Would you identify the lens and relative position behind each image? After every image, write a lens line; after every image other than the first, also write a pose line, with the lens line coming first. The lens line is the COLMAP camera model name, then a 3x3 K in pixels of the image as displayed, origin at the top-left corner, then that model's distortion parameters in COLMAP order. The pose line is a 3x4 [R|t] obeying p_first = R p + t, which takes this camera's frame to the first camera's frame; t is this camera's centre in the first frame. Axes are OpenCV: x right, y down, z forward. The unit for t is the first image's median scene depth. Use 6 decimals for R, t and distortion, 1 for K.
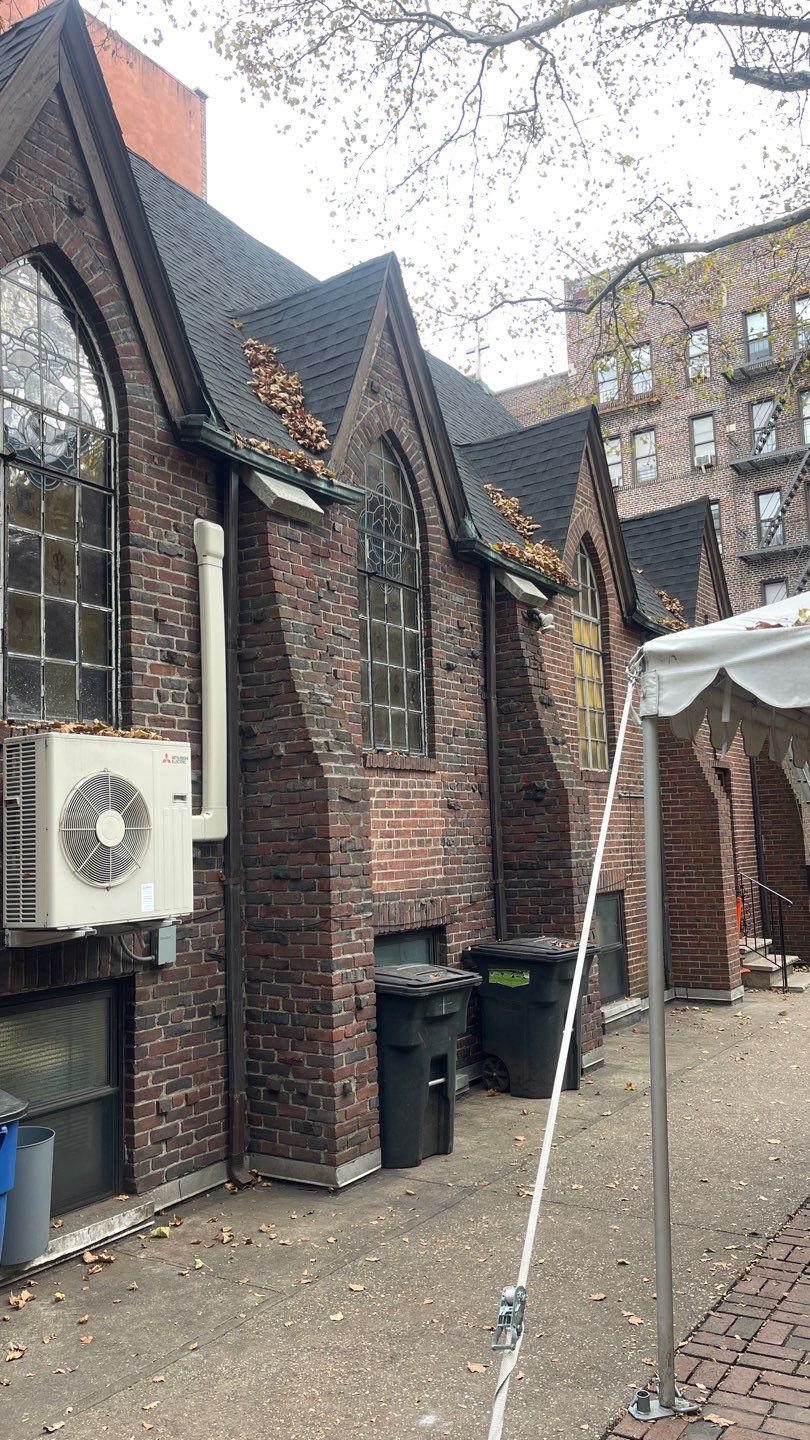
lens RADIAL K [[1080.0, 0, 405.0], [0, 1080.0, 720.0], [0, 0, 1]] dist [0.118820, -0.202316]
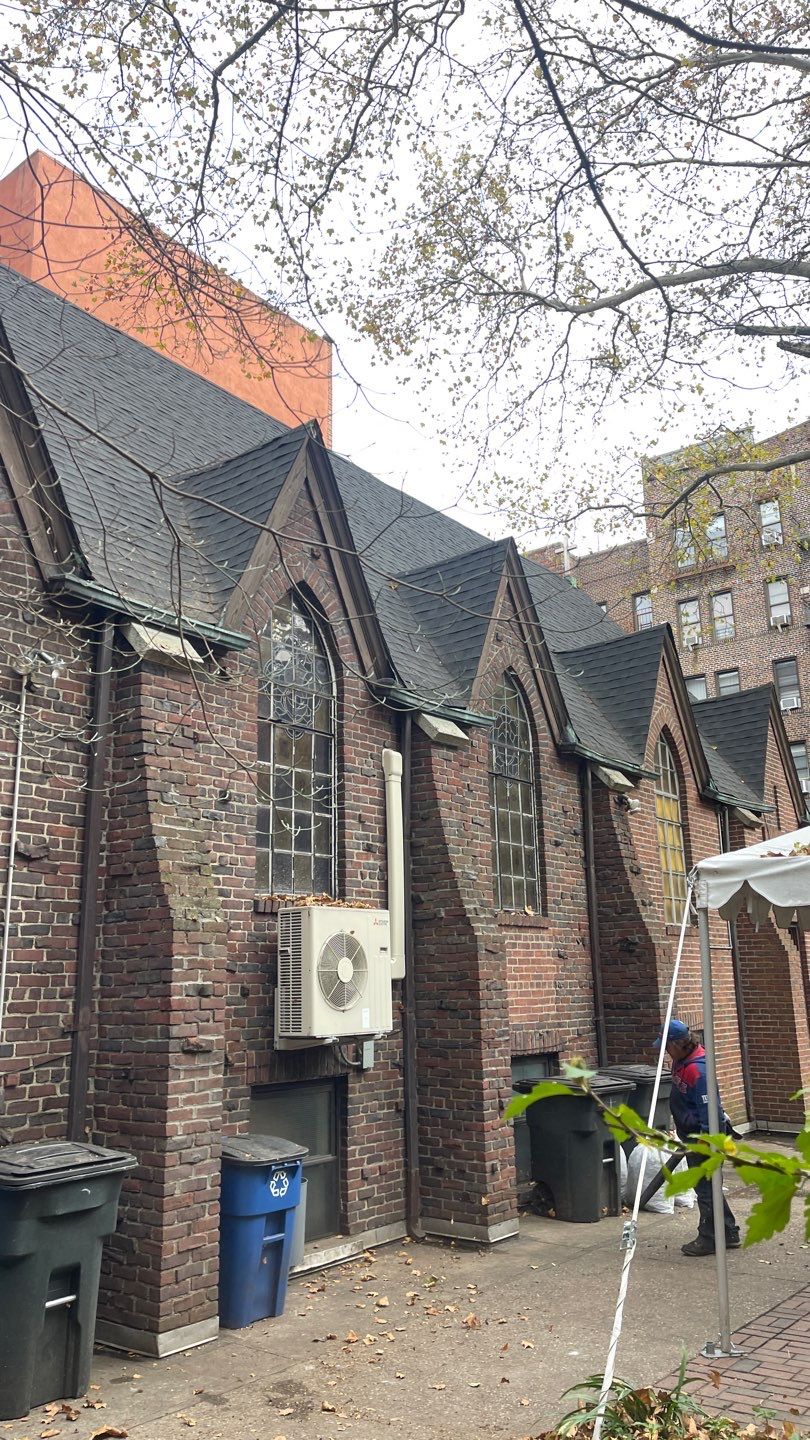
lens RADIAL K [[1074.5, 0, 383.6], [0, 1074.5, 715.9], [0, 0, 1]] dist [0.085460, -0.102463]
pose [[0.995391, -0.003645, -0.095830, -0.051735], [-0.008664, 0.991773, -0.127719, -0.043529], [0.095507, 0.127961, 0.987170, -0.380249]]
